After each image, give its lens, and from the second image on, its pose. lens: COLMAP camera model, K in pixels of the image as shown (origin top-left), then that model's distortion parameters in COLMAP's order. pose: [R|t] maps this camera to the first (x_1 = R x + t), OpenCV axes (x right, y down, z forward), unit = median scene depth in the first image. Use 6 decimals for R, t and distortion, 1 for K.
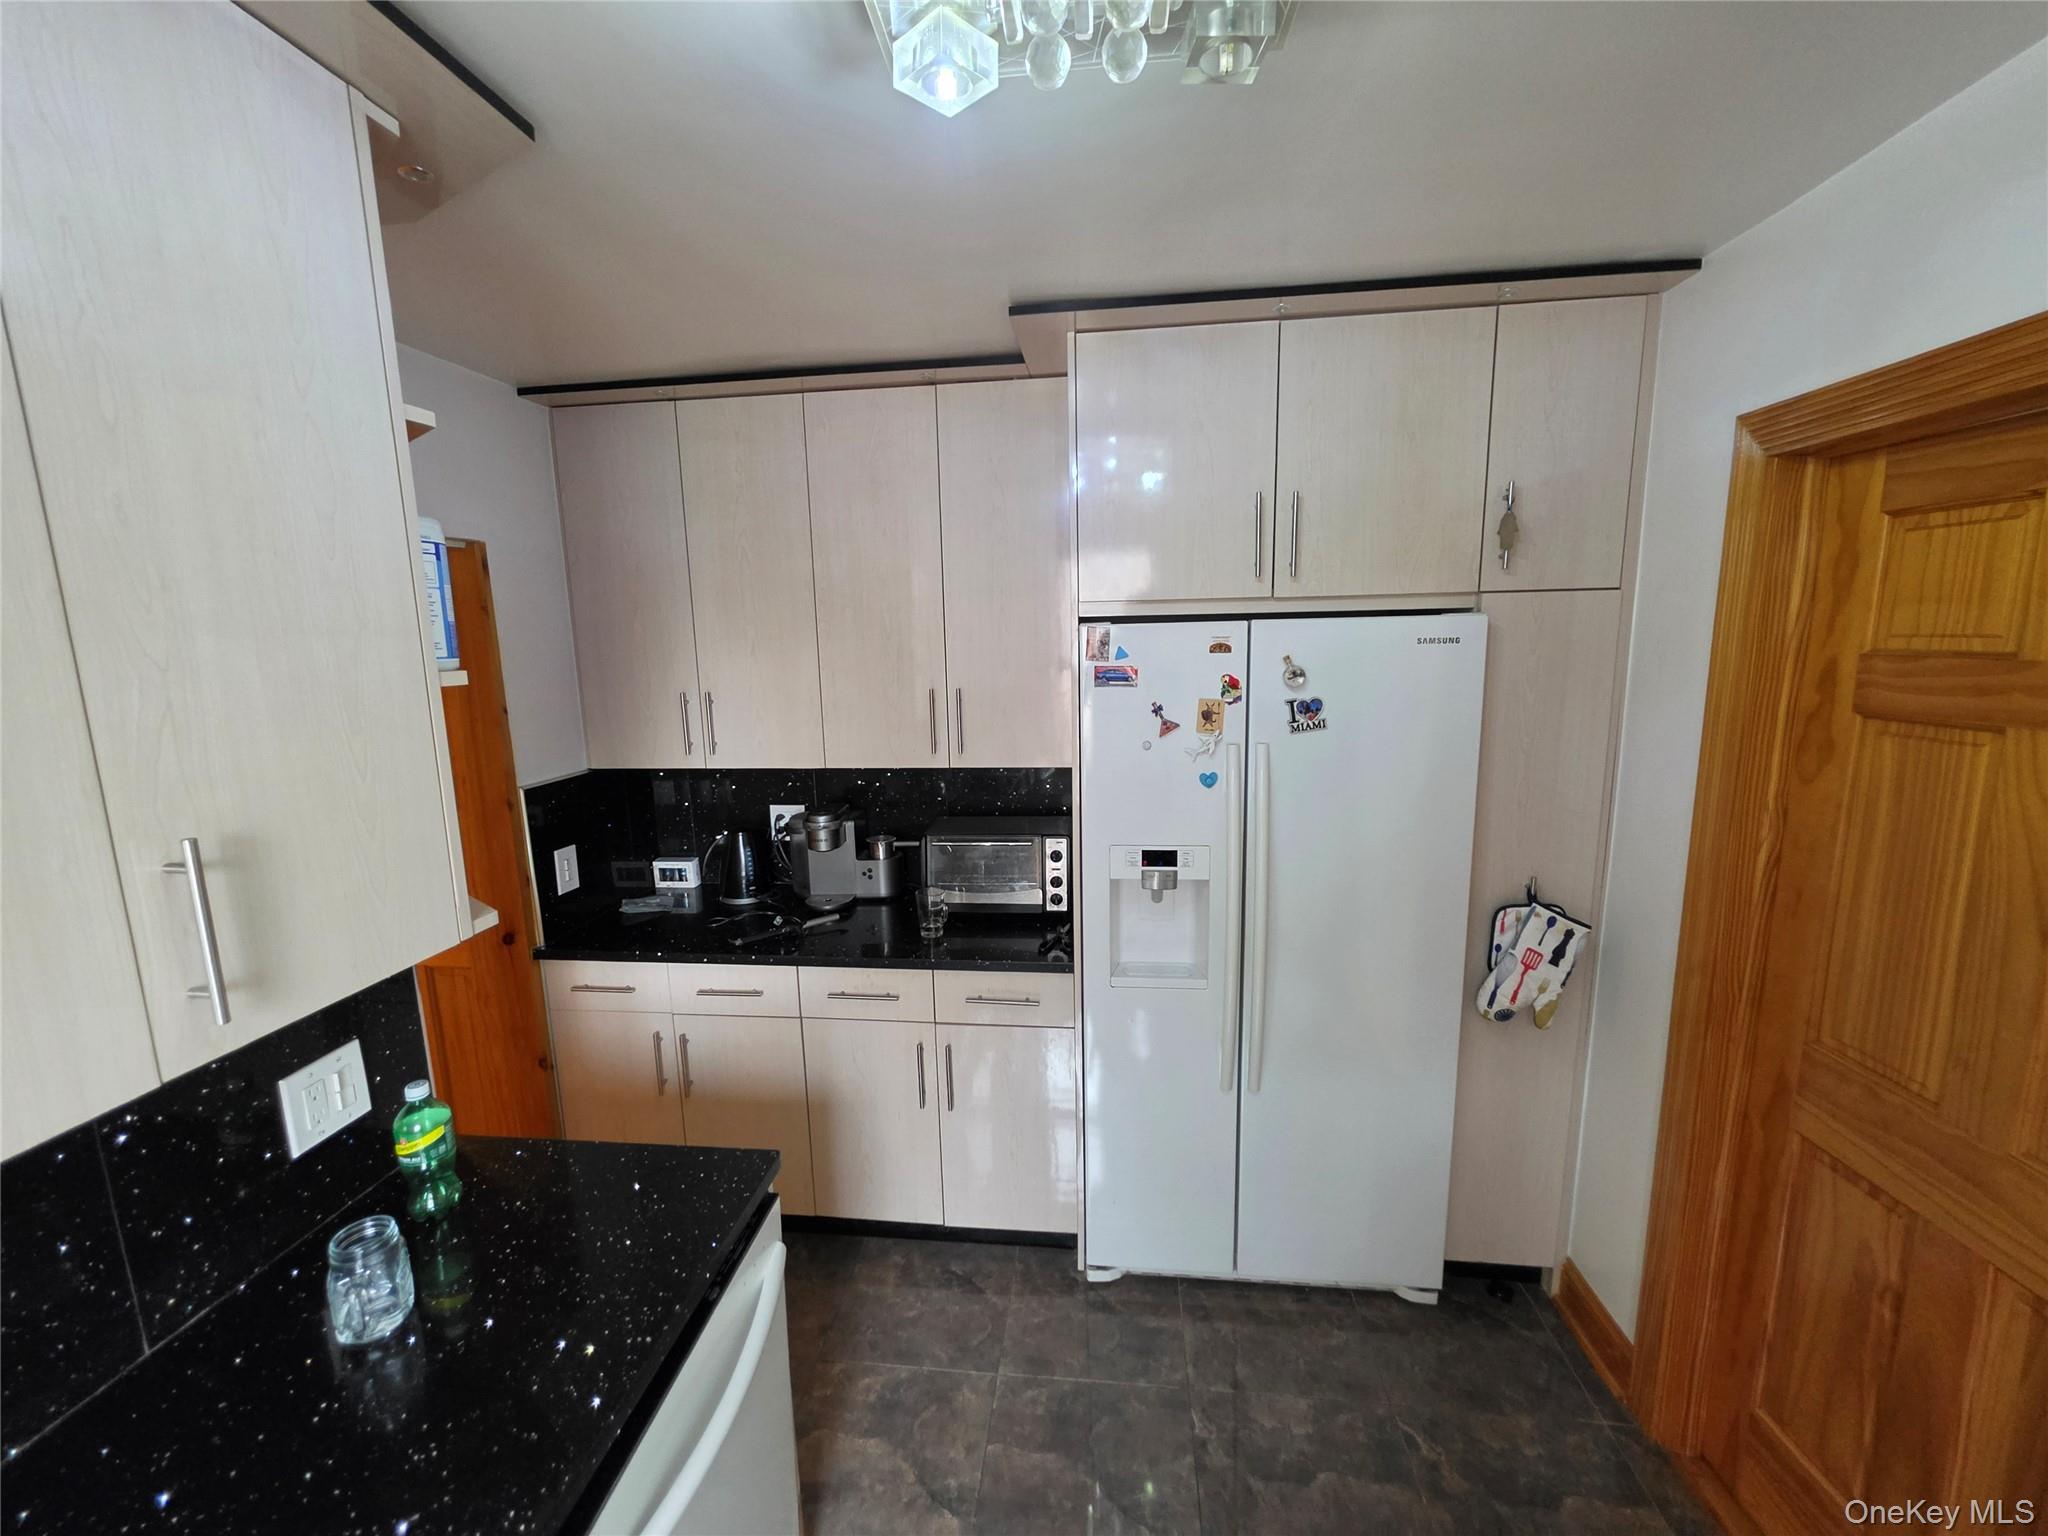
lens RADIAL K [[821.1, 0, 1018.3], [0, 821.1, 767.4], [0, 0, 1]] dist [-0.000841, -0.000057]
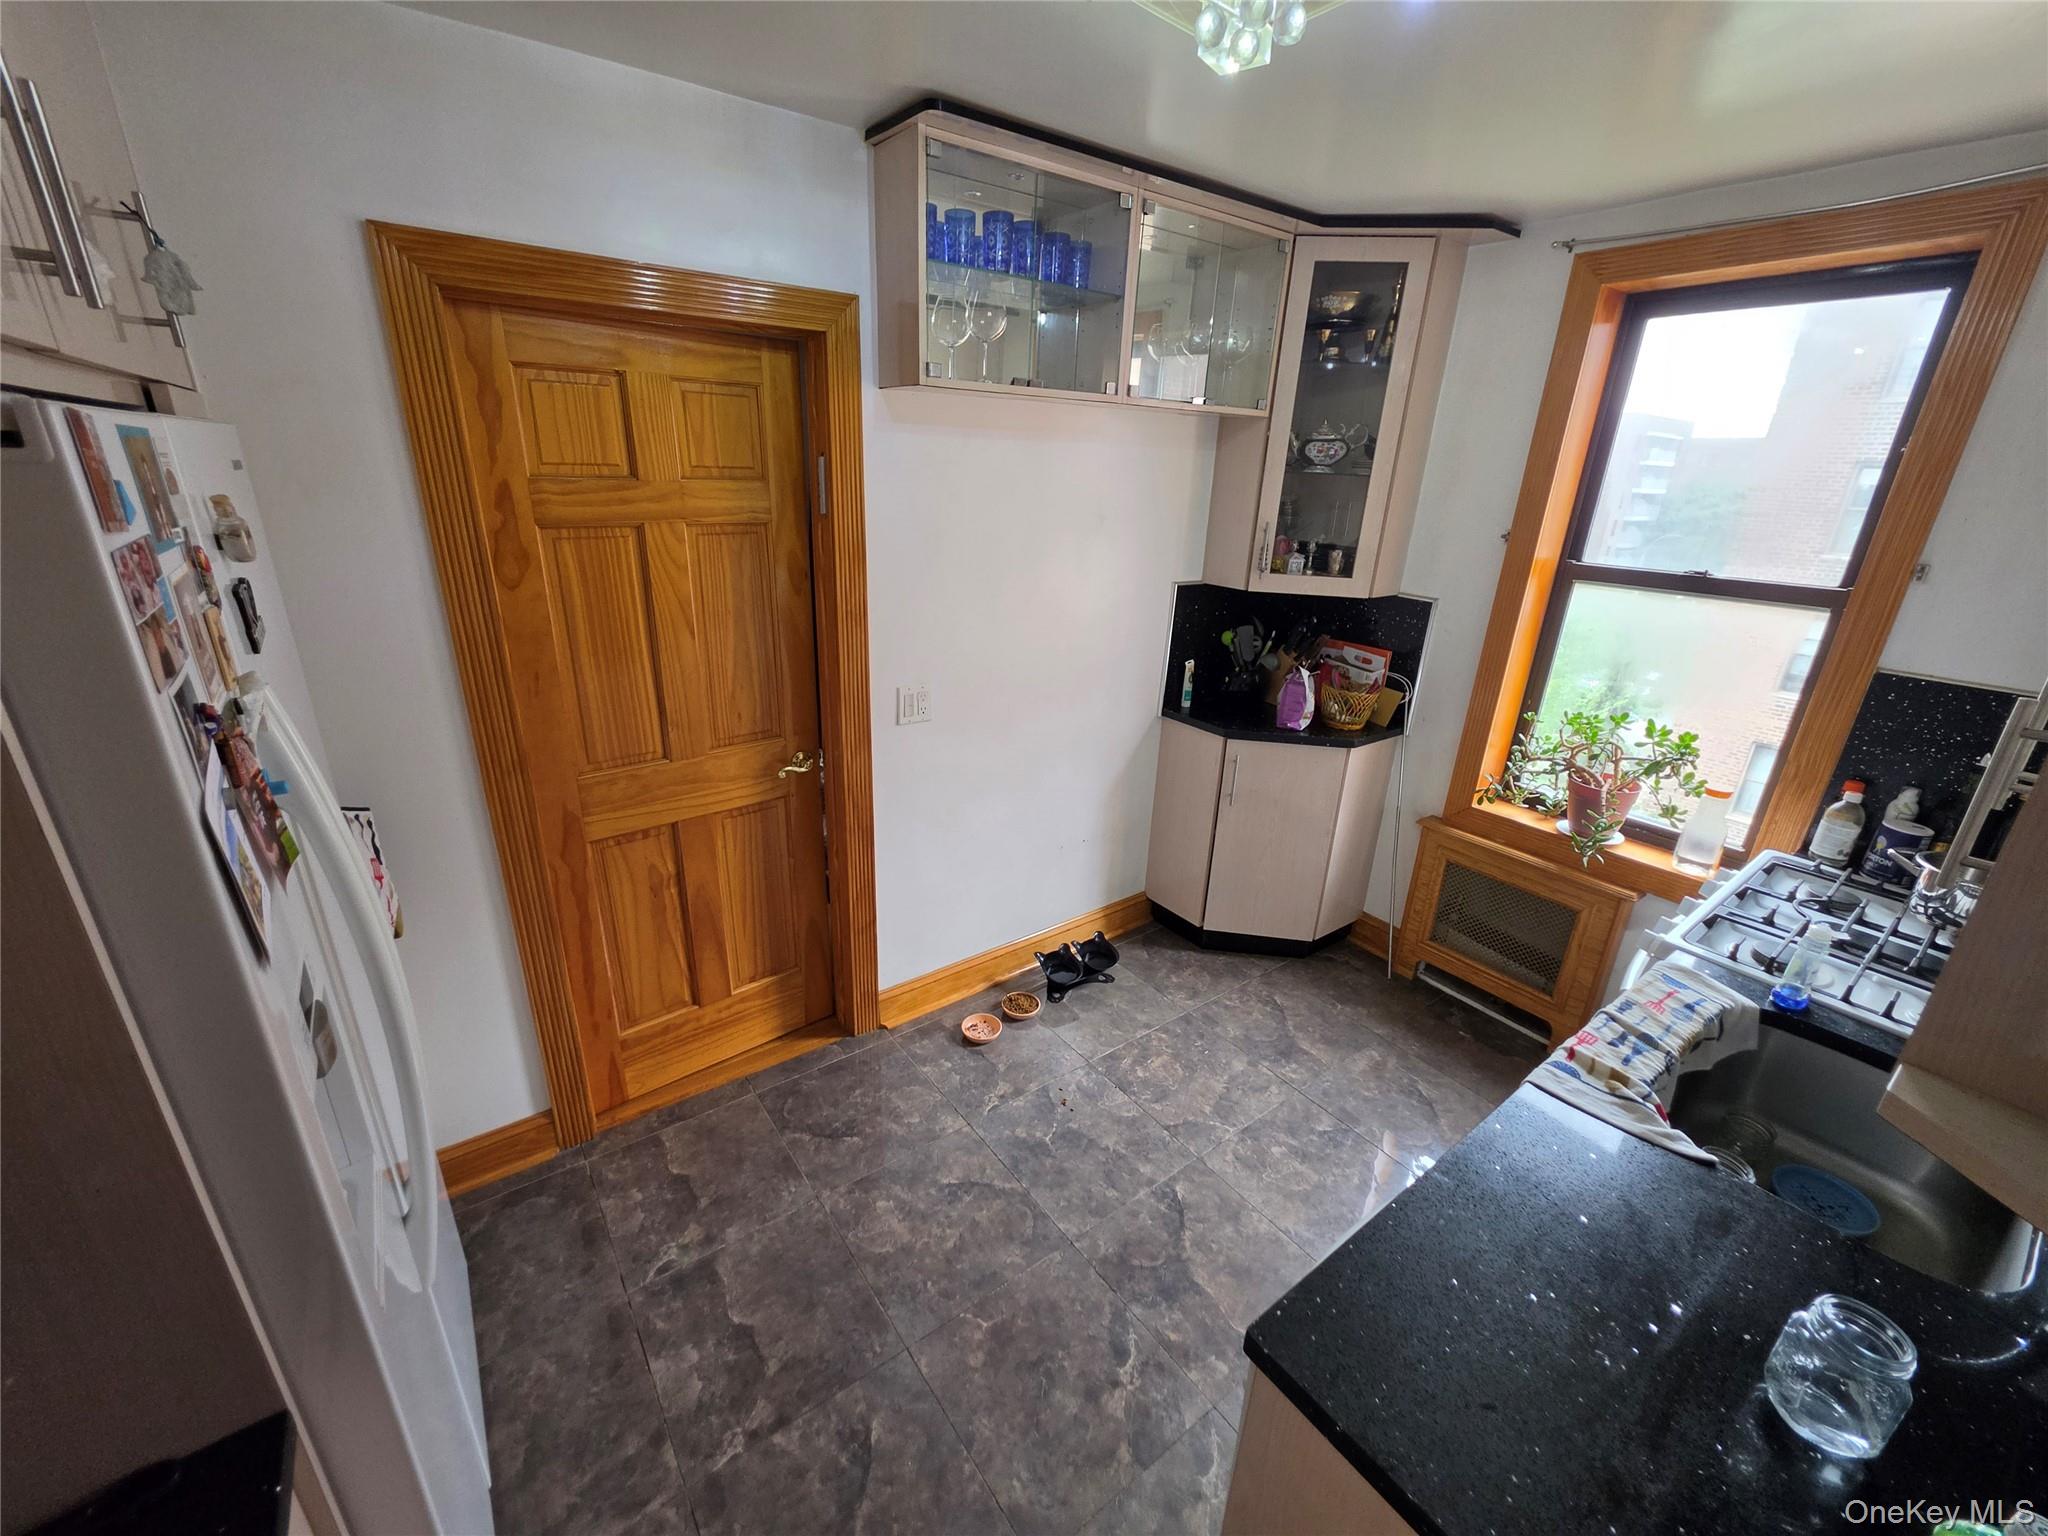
lens RADIAL K [[821.1, 0, 1016.8], [0, 821.1, 767.5], [0, 0, 1]] dist [-0.000841, -0.000057]
pose [[-0.679565, -0.255266, 0.687772, -0.484240], [0.101016, 0.896021, 0.432368, -0.203895], [-0.726627, 0.363298, -0.583119, 1.312163]]
